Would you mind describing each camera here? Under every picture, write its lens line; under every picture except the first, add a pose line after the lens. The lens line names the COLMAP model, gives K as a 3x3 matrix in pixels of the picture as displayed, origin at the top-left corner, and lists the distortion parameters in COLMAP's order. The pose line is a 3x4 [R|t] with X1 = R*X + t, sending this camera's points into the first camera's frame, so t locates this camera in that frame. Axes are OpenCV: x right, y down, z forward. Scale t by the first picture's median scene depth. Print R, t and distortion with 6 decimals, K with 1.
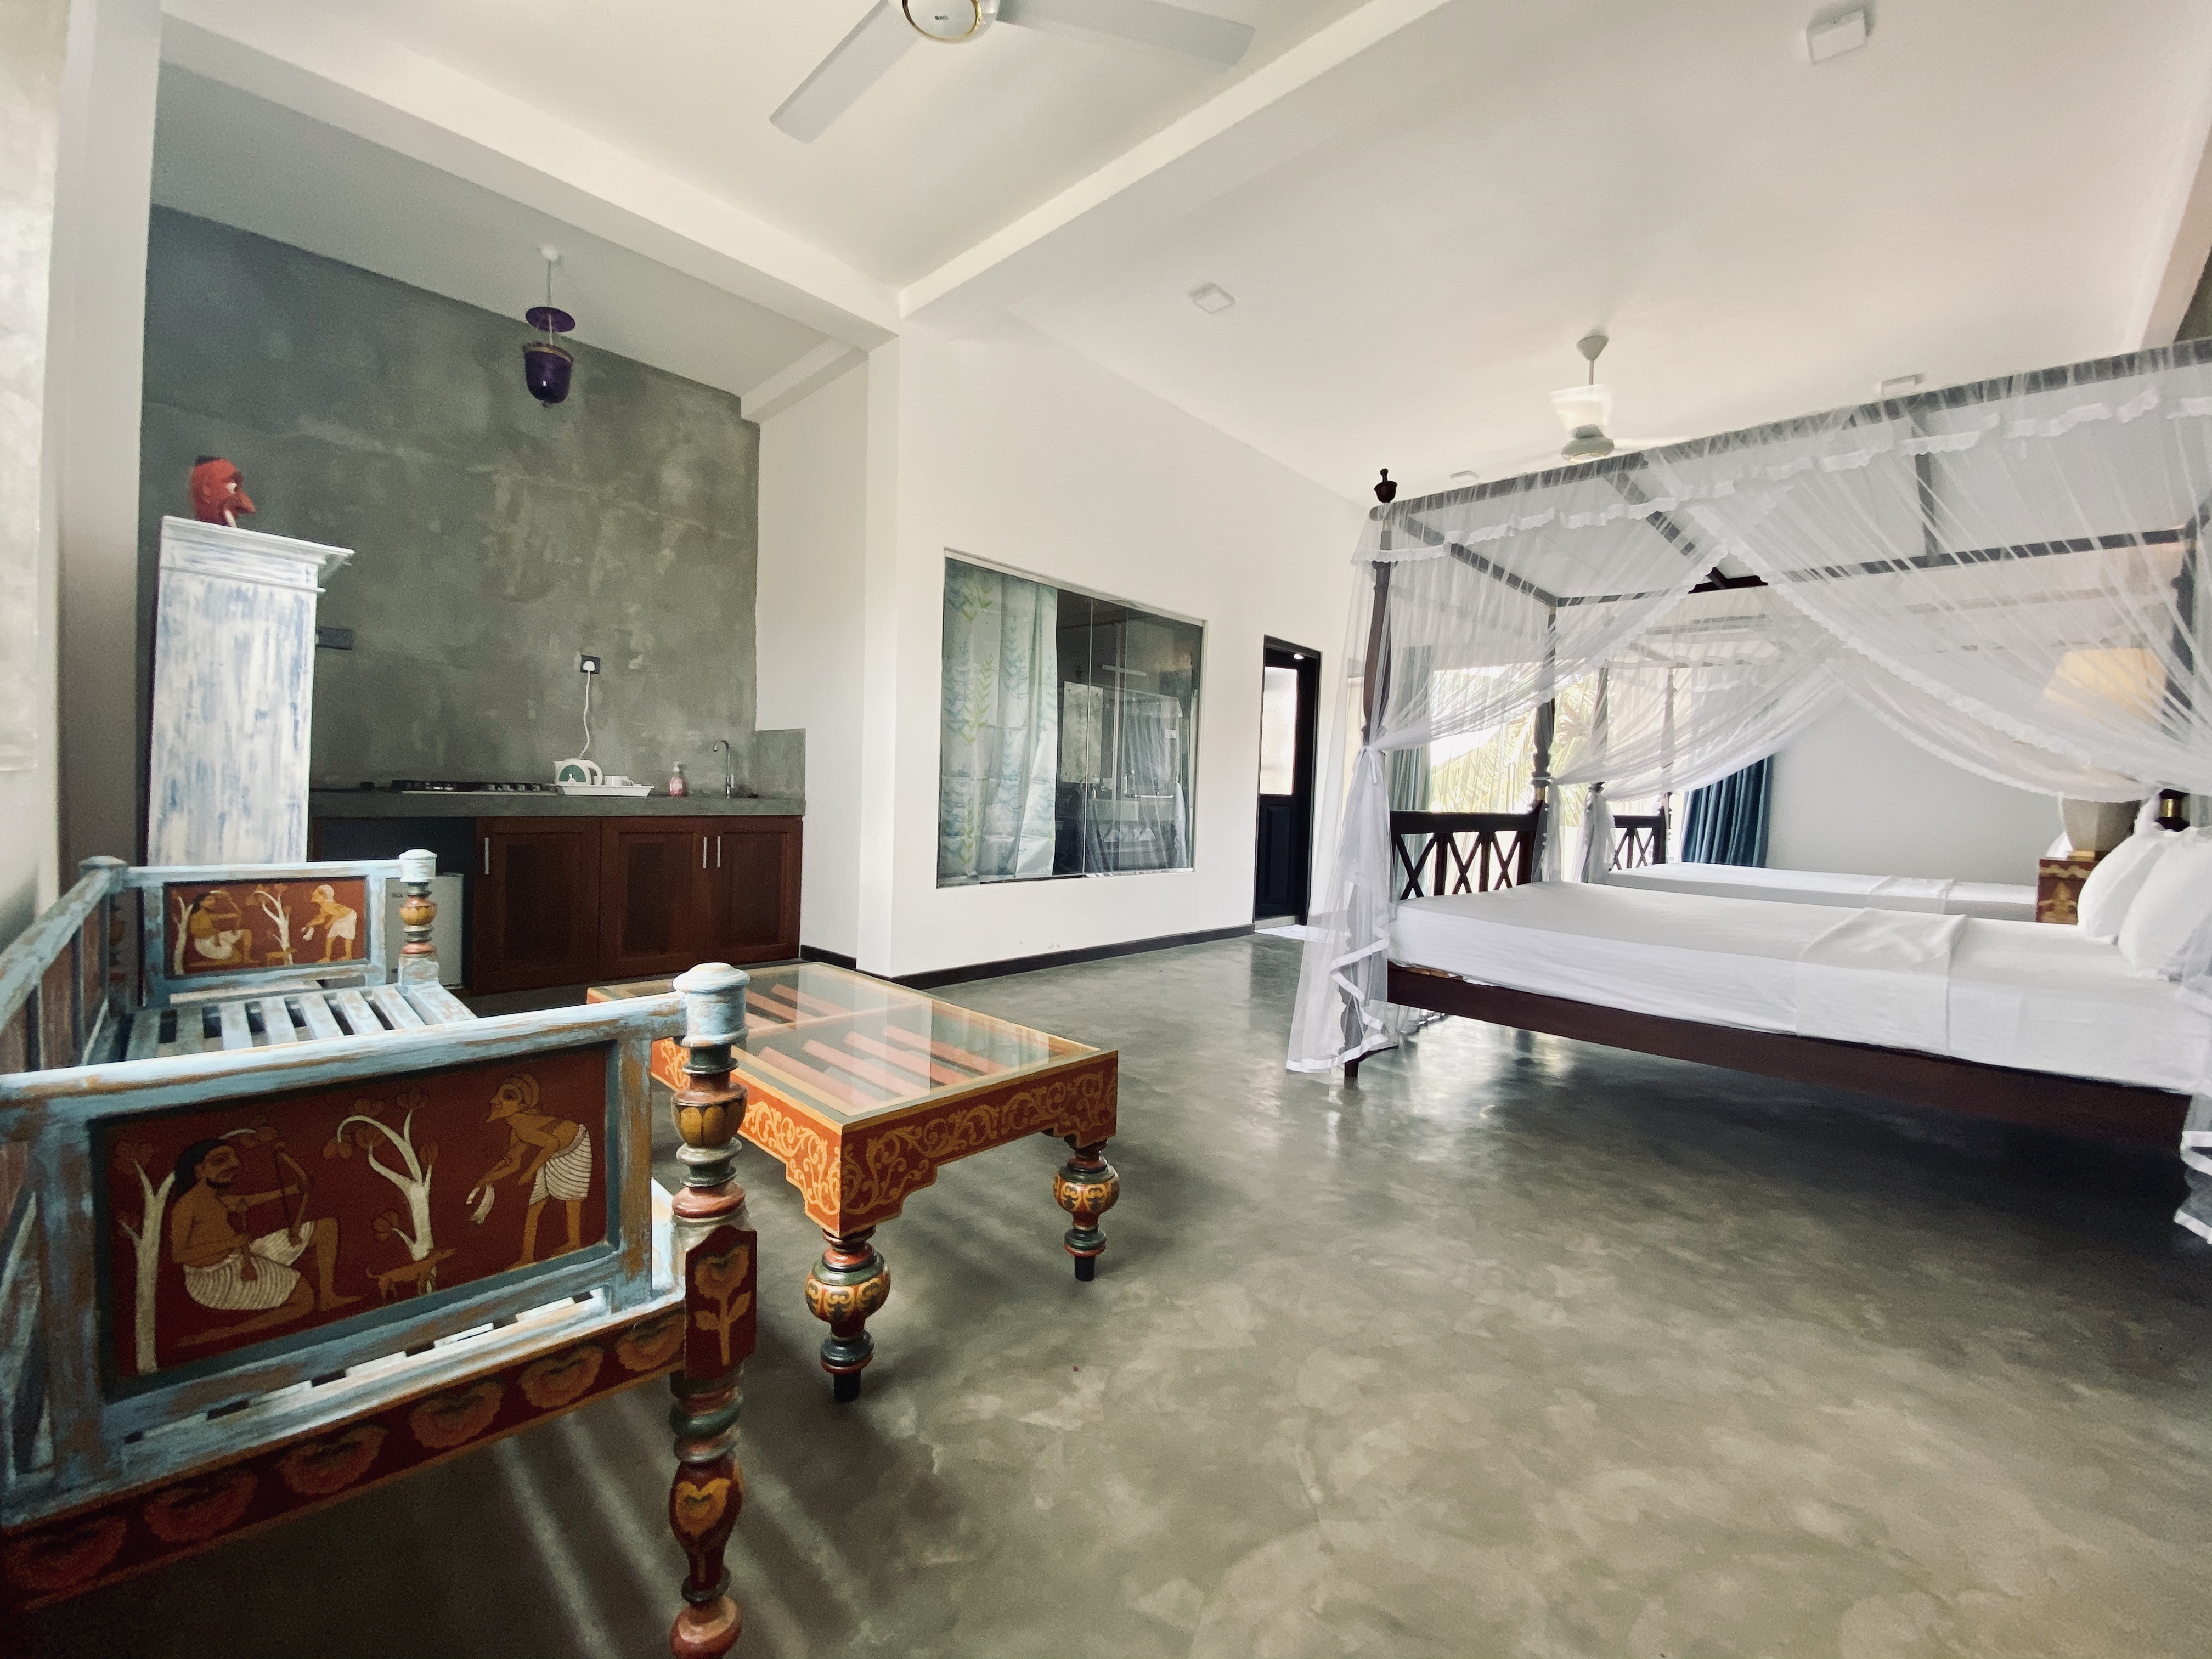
lens RADIAL K [[908.7, 0, 1102.0], [0, 908.7, 818.1], [0, 0, 1]] dist [0.035557, -0.027900]
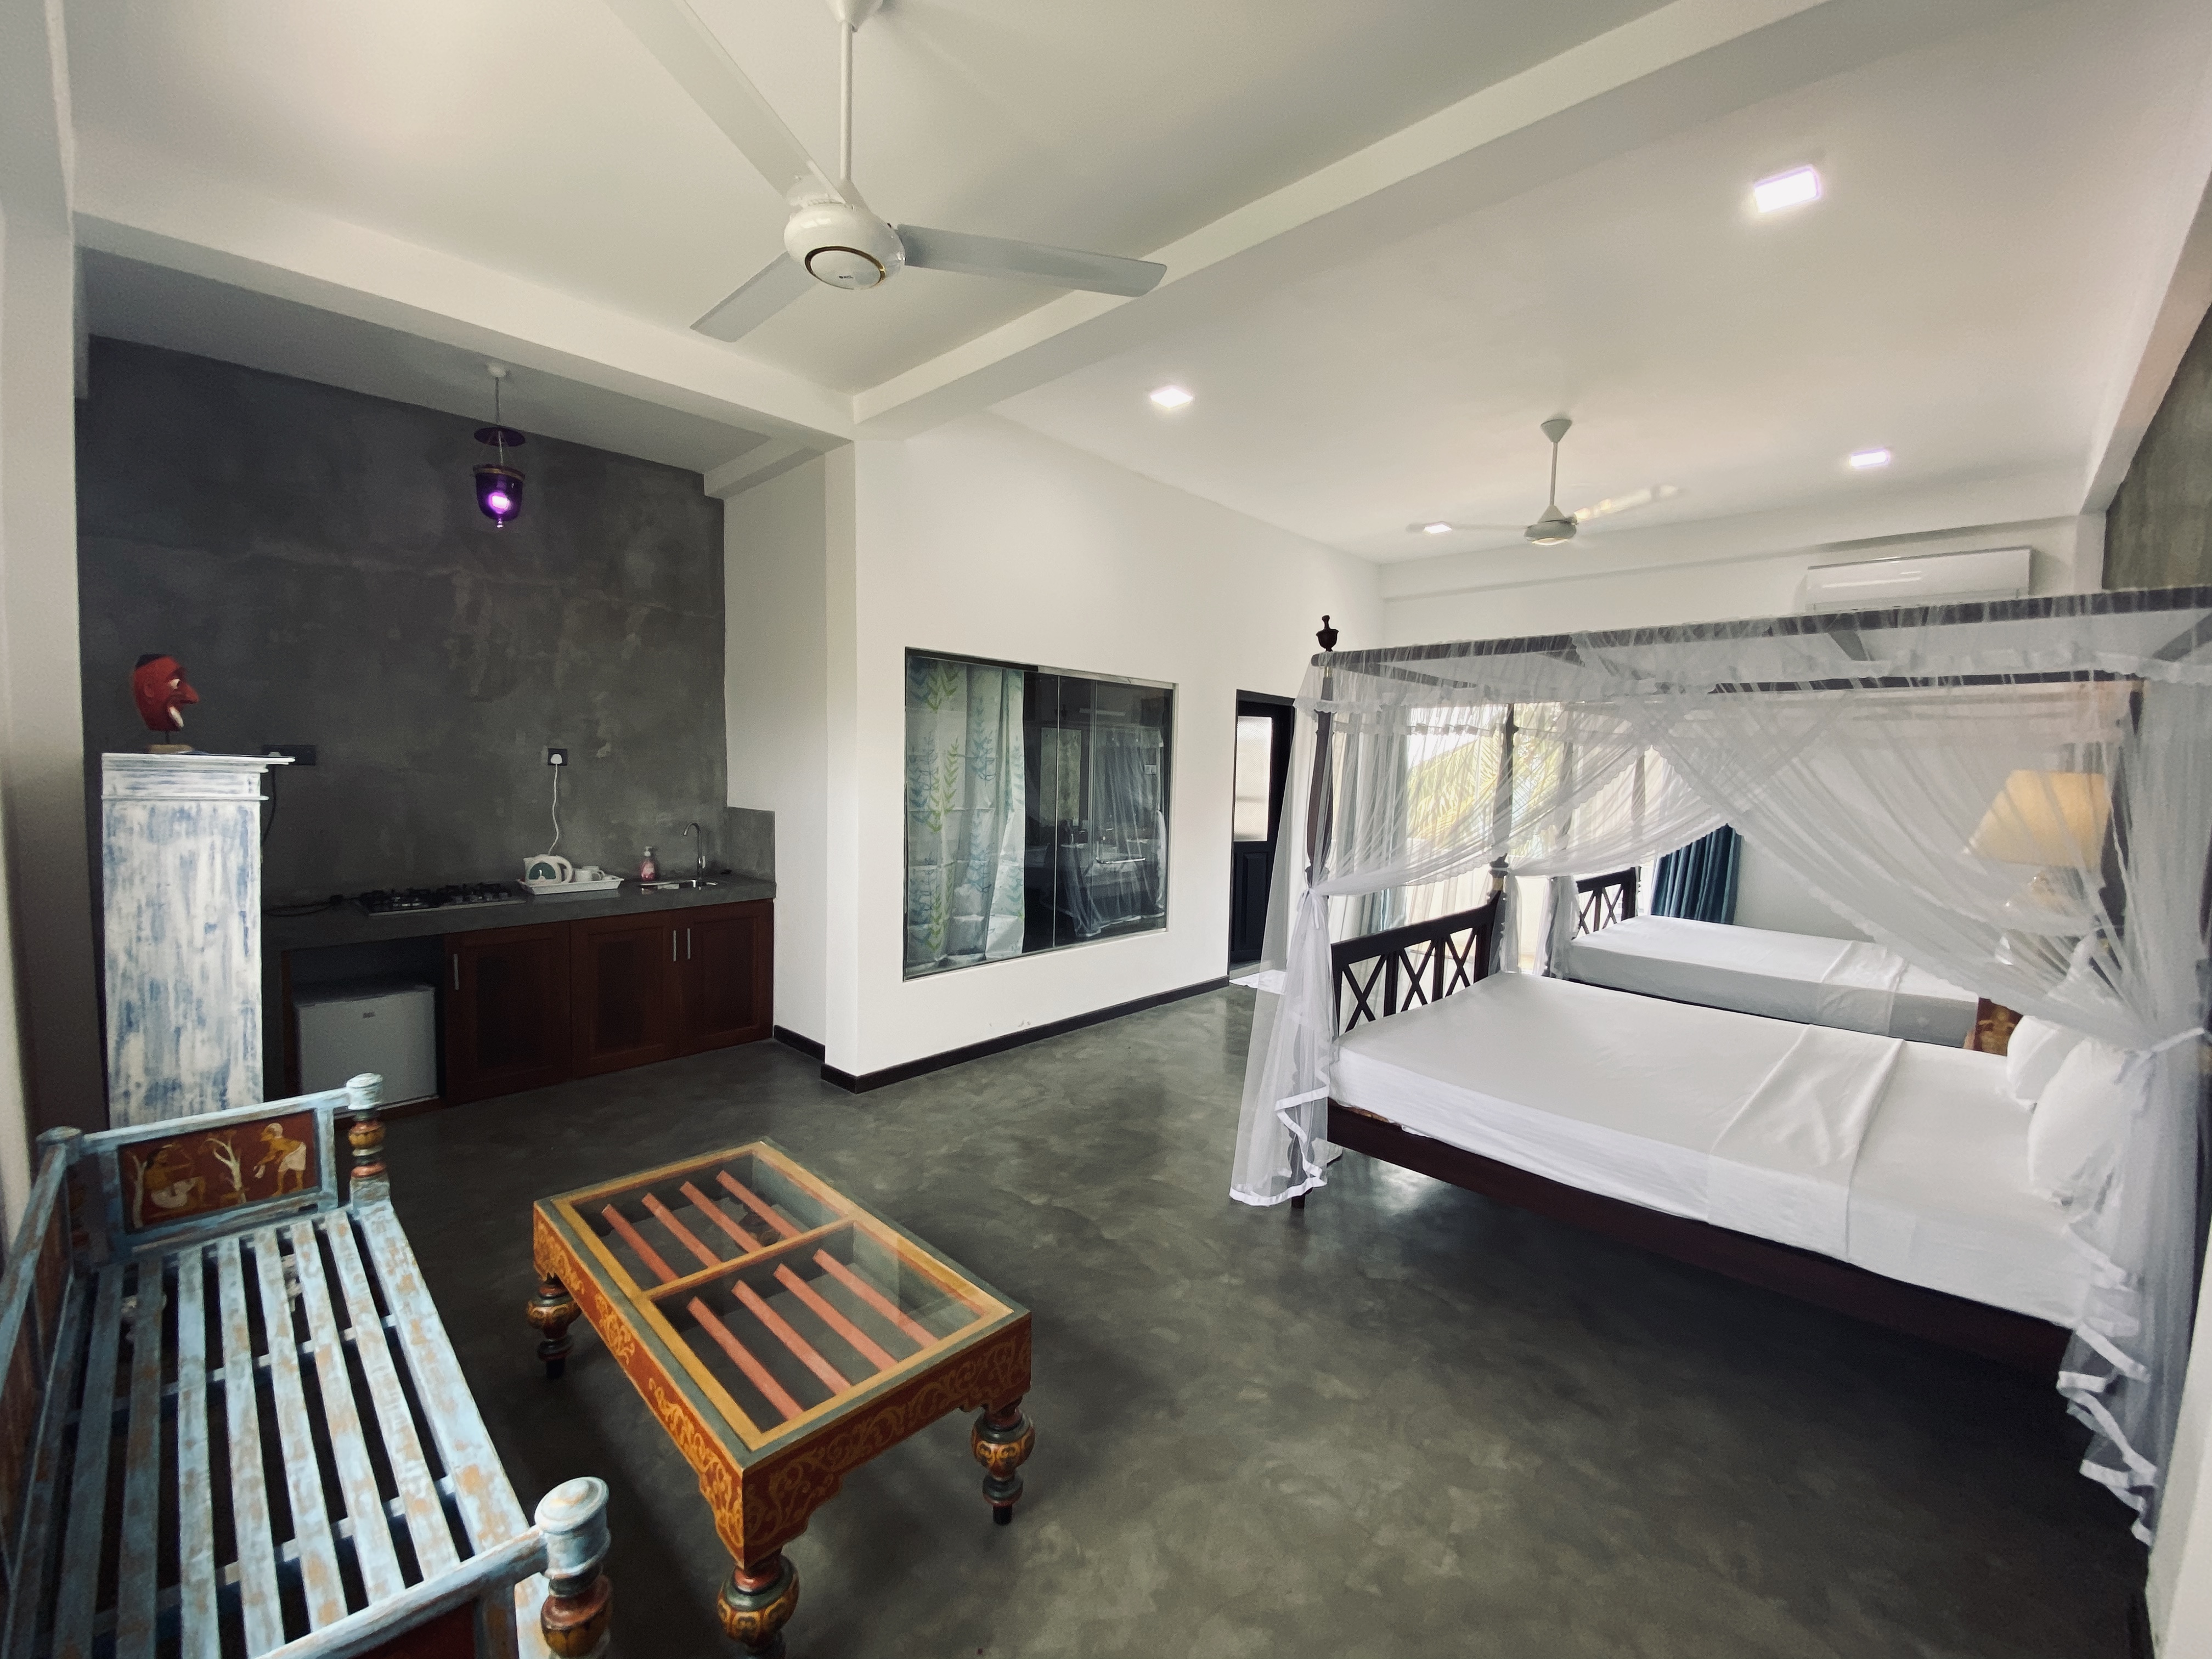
lens RADIAL K [[909.6, 0, 1100.8], [0, 909.6, 821.8], [0, 0, 1]] dist [0.040602, -0.029294]
pose [[0.999952, -0.009513, -0.002353, 0.075098], [0.009593, 0.999271, 0.036945, -0.242808], [0.001999, -0.036966, 0.999315, -0.018434]]
